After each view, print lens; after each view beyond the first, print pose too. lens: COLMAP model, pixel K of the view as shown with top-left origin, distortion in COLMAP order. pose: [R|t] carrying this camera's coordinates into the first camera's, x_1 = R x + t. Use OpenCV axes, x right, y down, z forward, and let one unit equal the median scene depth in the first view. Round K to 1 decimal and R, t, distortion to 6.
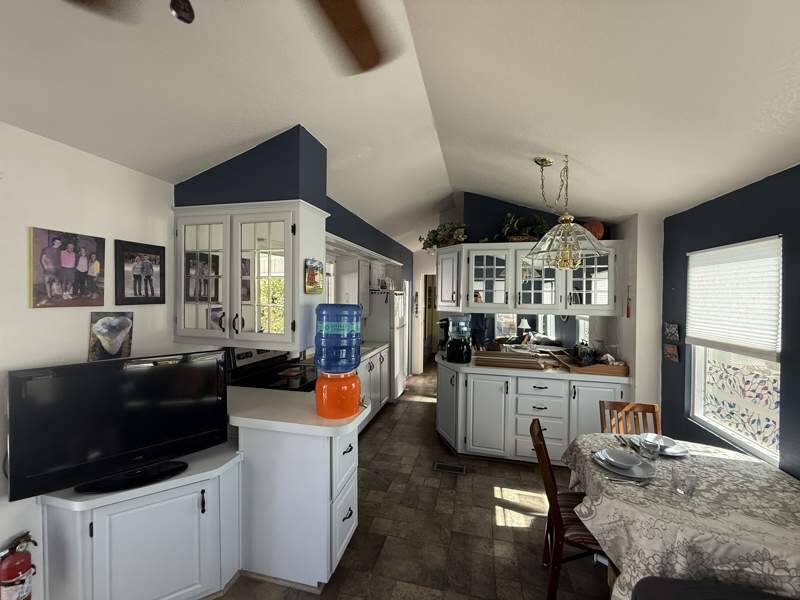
lens RADIAL K [[322.1, 0, 395.4], [0, 322.1, 299.1], [0, 0, 1]] dist [0.000848, 0.000078]
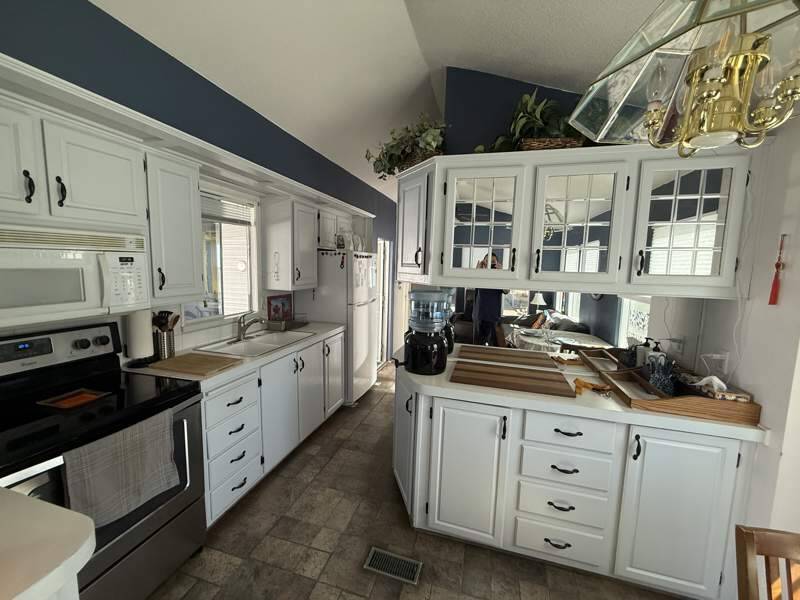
lens RADIAL K [[320.3, 0, 397.3], [0, 320.3, 299.5], [0, 0, 1]] dist [0.000277, 0.000695]
pose [[0.999347, 0.020793, -0.029536, 0.161398], [-0.017793, 0.994986, 0.098417, 0.012085], [0.031435, -0.097828, 0.994707, 0.434263]]
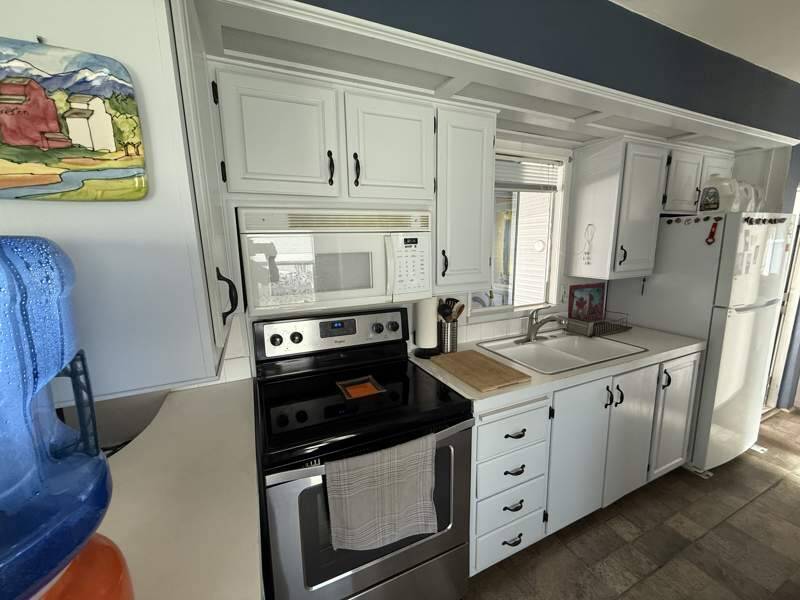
lens RADIAL K [[320.3, 0, 397.3], [0, 320.3, 299.5], [0, 0, 1]] dist [0.000277, 0.000695]
pose [[0.627535, 0.116852, -0.769770, 0.062626], [0.013303, 0.986920, 0.160660, 0.014746], [0.778475, -0.111060, 0.617772, 0.618526]]
